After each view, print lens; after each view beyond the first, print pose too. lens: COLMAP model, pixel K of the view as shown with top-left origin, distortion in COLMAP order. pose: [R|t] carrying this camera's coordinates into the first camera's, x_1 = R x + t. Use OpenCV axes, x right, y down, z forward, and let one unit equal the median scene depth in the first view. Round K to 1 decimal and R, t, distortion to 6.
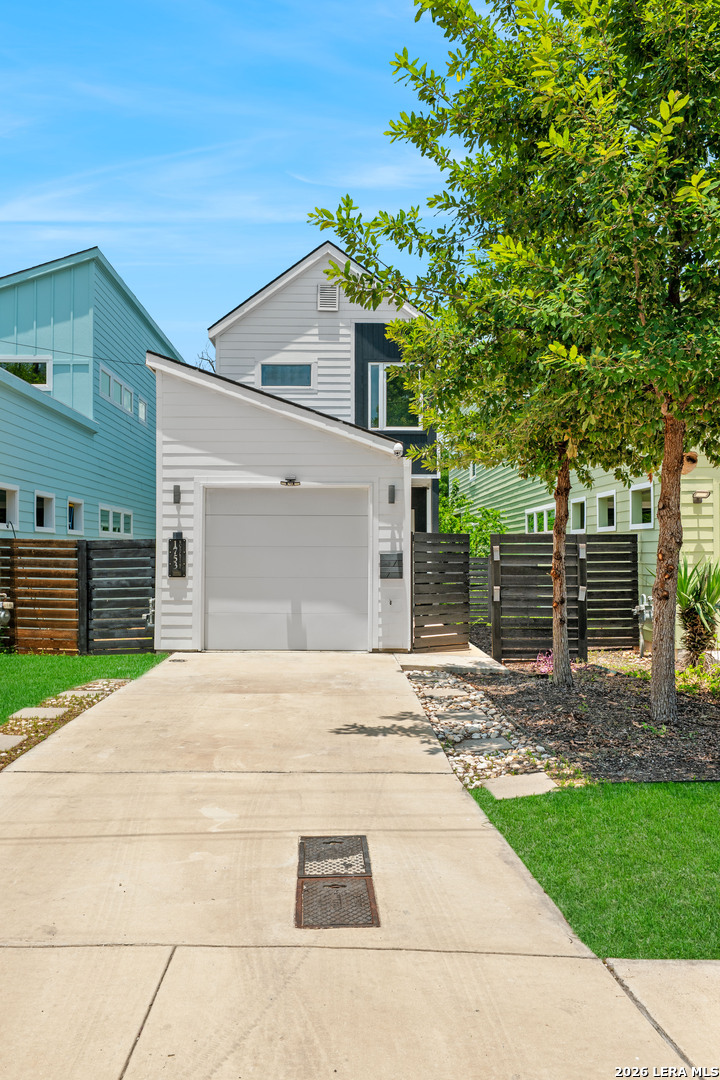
lens RADIAL K [[844.5, 0, 360.0], [0, 844.5, 540.0], [0, 0, 1]] dist [-0.004526, -0.000794]
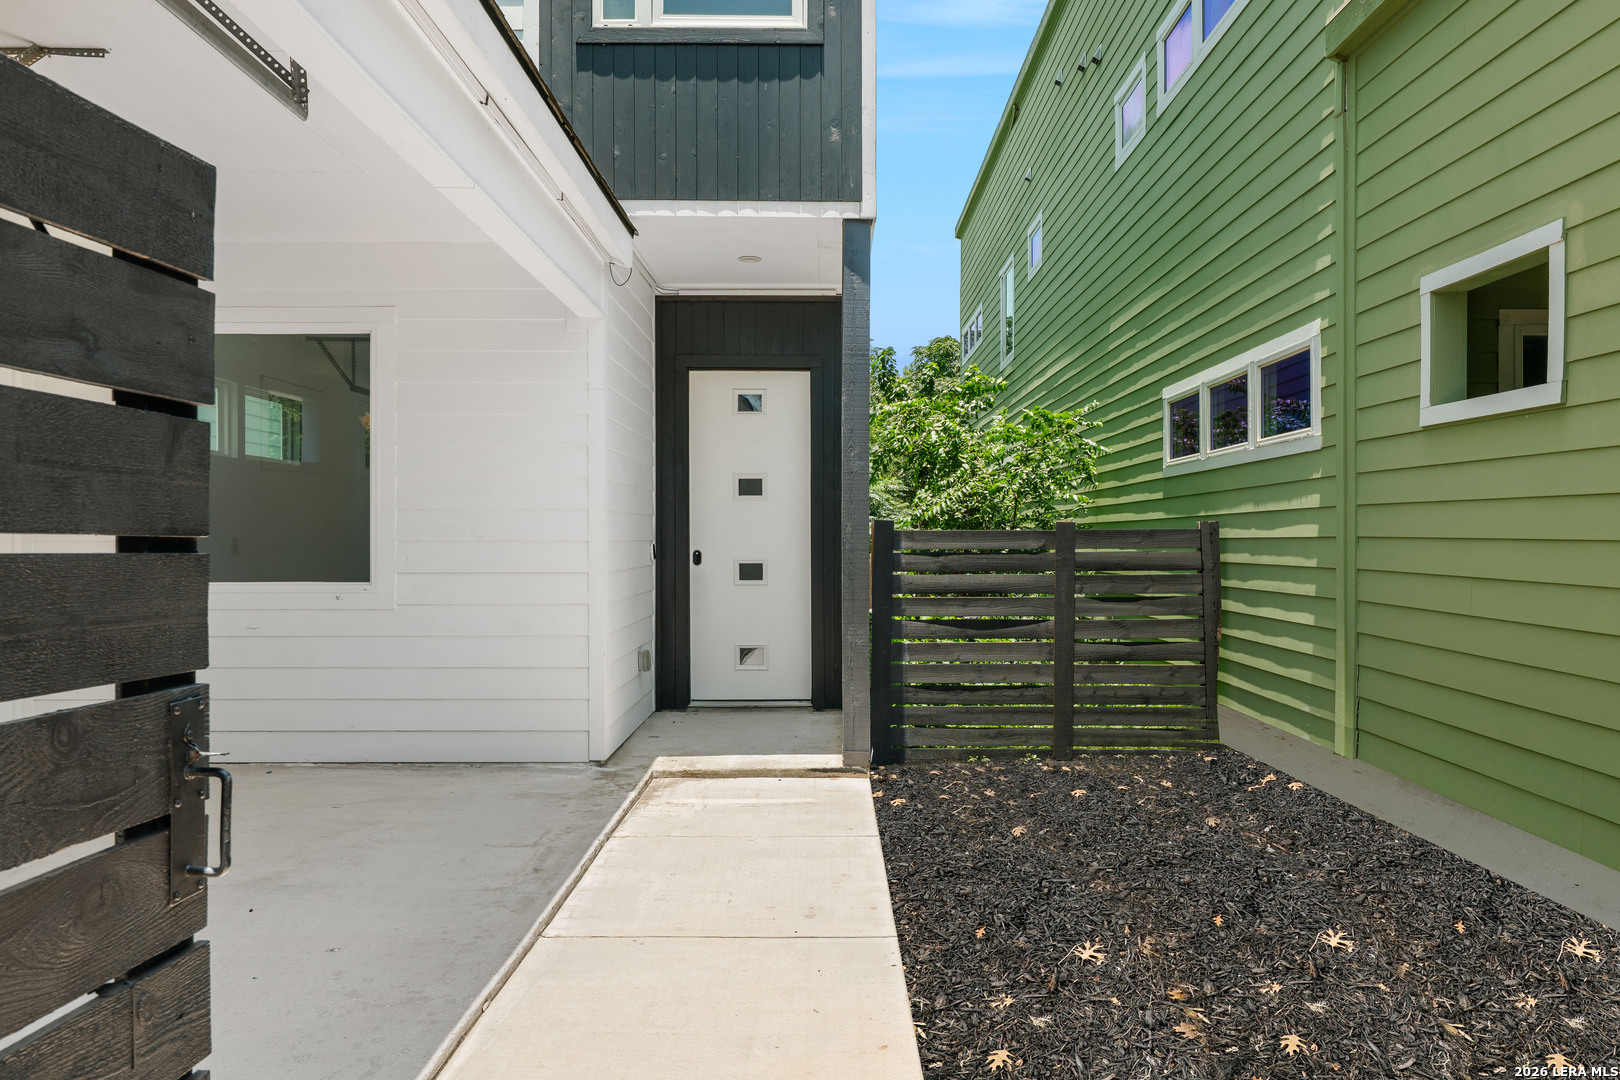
lens RADIAL K [[1143.1, 0, 810.0], [0, 1143.1, 540.0], [0, 0, 1]] dist [0.004139, 0.001064]
pose [[0.999239, 0.000748, -0.038987, 0.132882], [0.000047, 0.999792, 0.020396, 0.026402], [0.038994, -0.020382, 0.999032, 0.976676]]
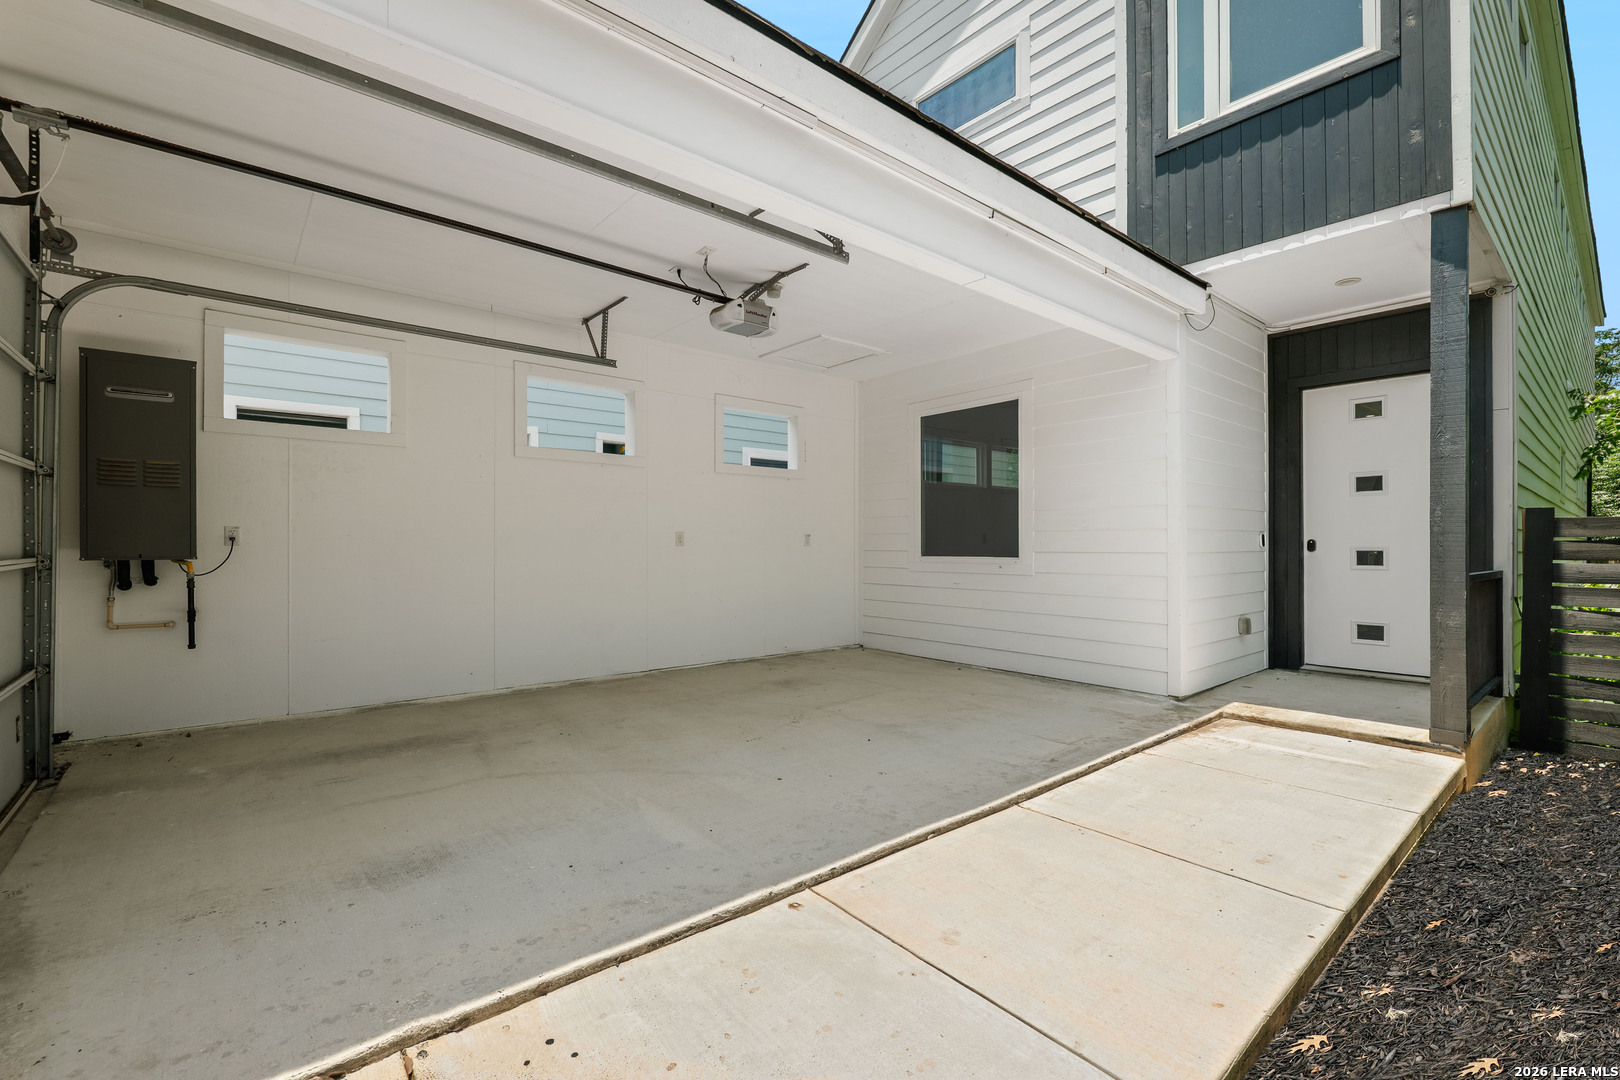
lens RADIAL K [[681.8, 0, 781.5], [0, 681.8, 547.0], [0, 0, 1]] dist [-0.008417, 0.000067]
pose [[0.600112, 0.003104, -0.799910, 0.199647], [0.015604, 0.999757, 0.015586, 0.038423], [0.799764, -0.021835, 0.599917, 1.061616]]
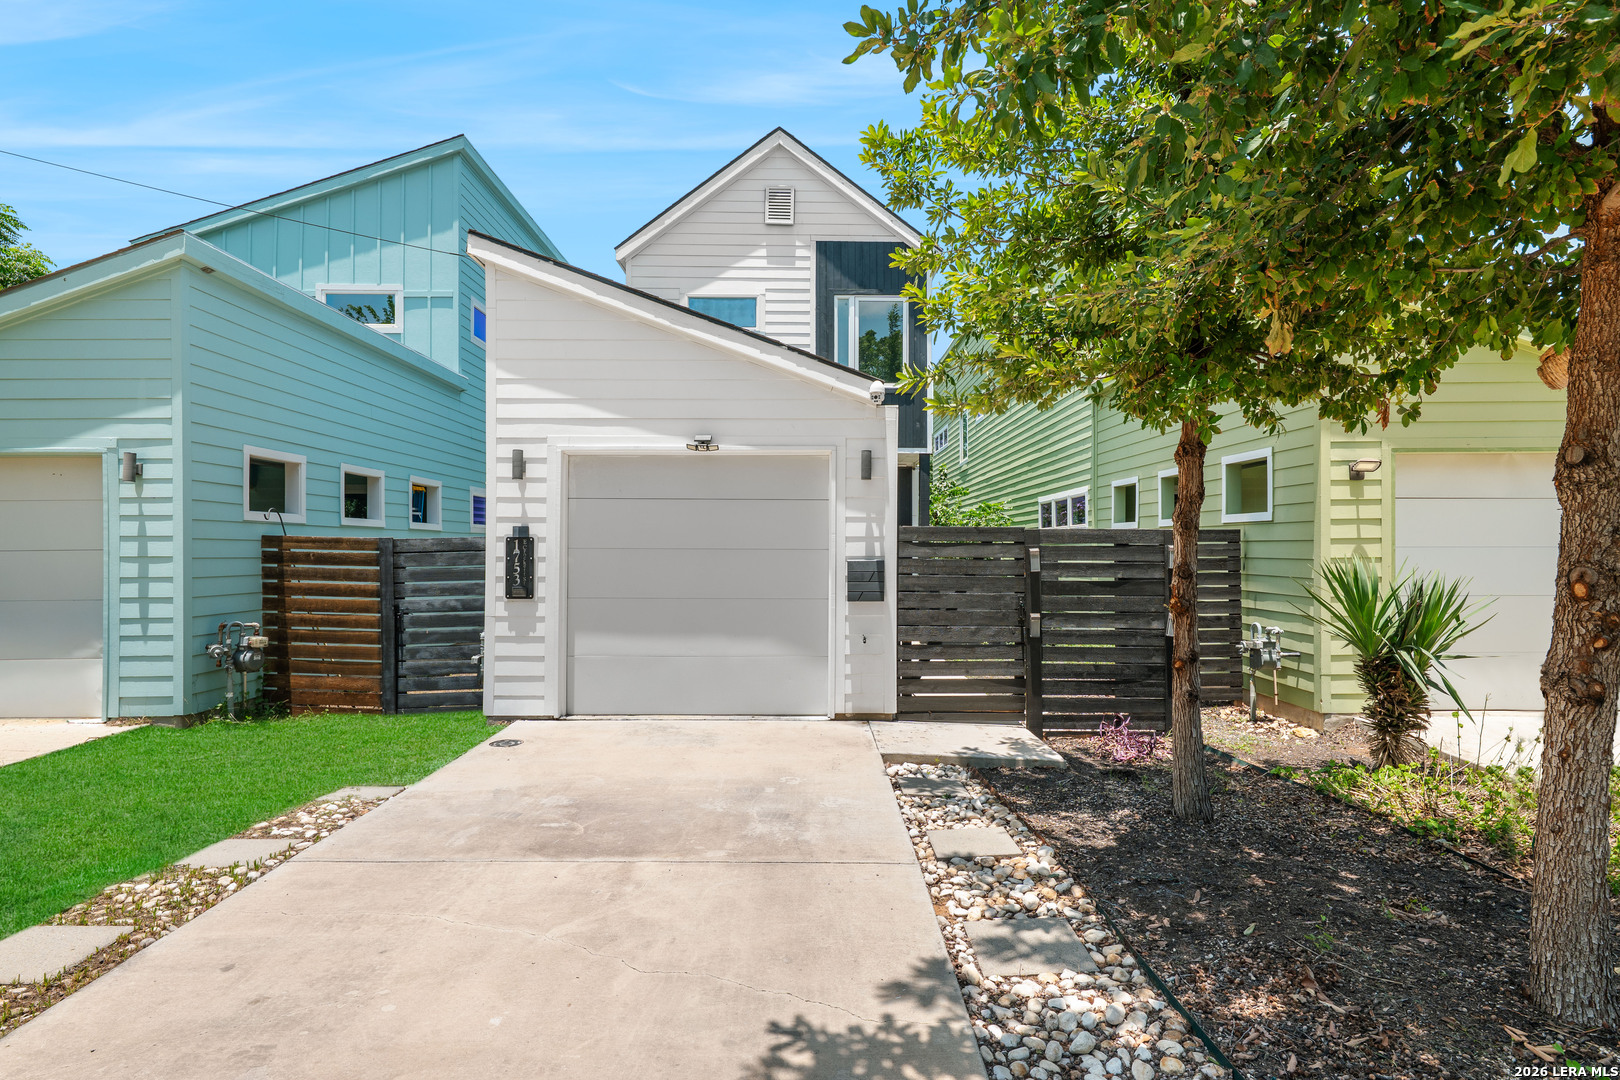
lens RADIAL K [[877.5, 0, 820.7], [0, 877.5, 559.4], [0, 0, 1]] dist [0.000352, -0.000073]
pose [[0.999918, 0.000888, -0.012780, 0.011723], [-0.000531, 0.999609, 0.027950, -0.002830], [0.012800, -0.027941, 0.999528, 0.347052]]
